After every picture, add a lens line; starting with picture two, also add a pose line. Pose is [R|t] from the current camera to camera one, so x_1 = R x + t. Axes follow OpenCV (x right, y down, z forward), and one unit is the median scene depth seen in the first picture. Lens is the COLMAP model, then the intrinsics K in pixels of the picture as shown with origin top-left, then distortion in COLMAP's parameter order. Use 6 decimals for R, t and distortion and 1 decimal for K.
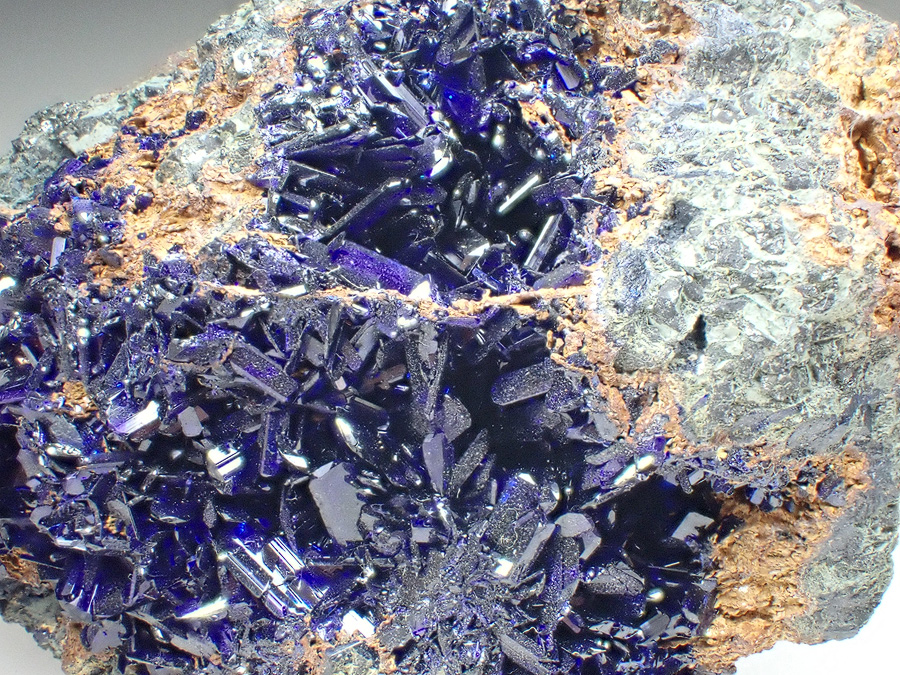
lens RADIAL K [[2039.0, 0, 453.4], [0, 2039.0, 344.8], [0, 0, 1]] dist [-0.019473, 0.000000]
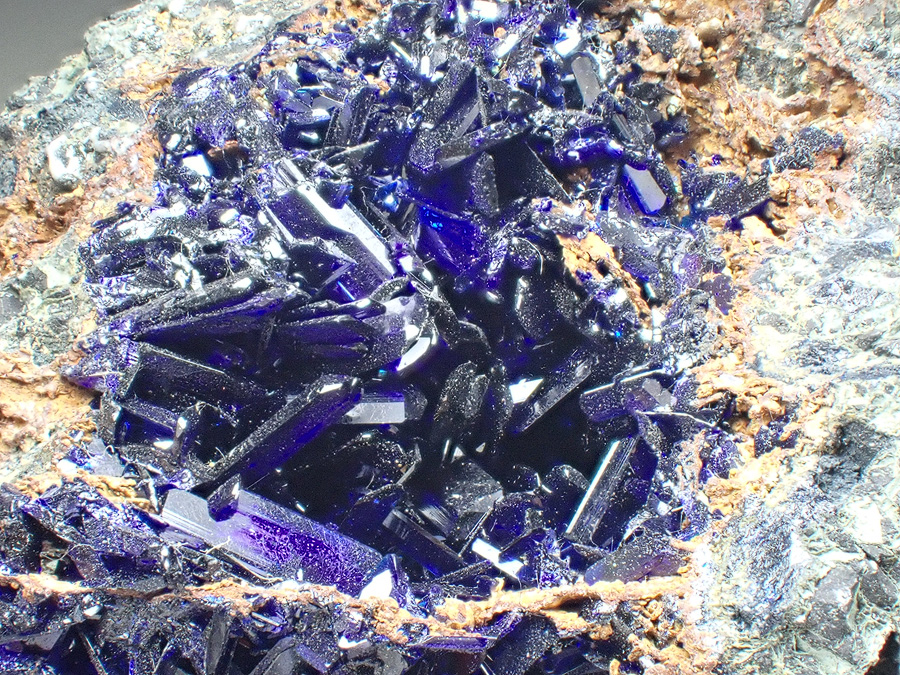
lens RADIAL K [[3138.7, 0, 446.8], [0, 3138.7, 336.3], [0, 0, 1]] dist [-0.018585, 0.000000]
pose [[0.999988, 0.004806, 0.001088, 0.001174], [-0.004715, 0.997363, -0.072427, -0.030940], [-0.001433, 0.072421, 0.997373, 0.153595]]
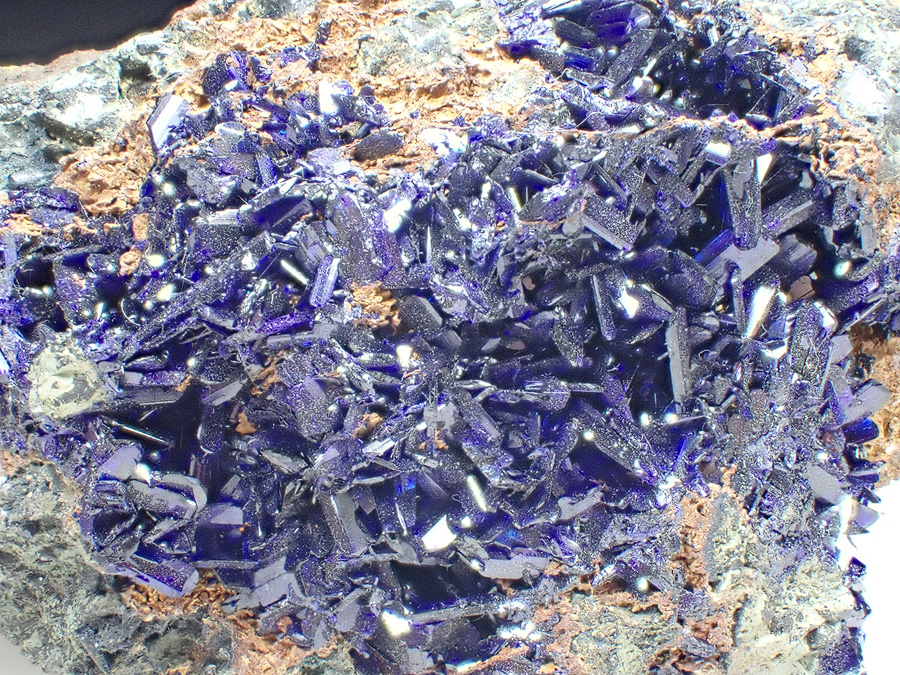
lens RADIAL K [[2039.0, 0, 446.8], [0, 2039.0, 332.0], [0, 0, 1]] dist [-0.019473, 0.000000]
pose [[0.772658, -0.114734, 0.624368, -0.732061], [0.234596, 0.965516, -0.112890, 0.148992], [-0.589885, 0.233699, 0.772930, 0.314764]]
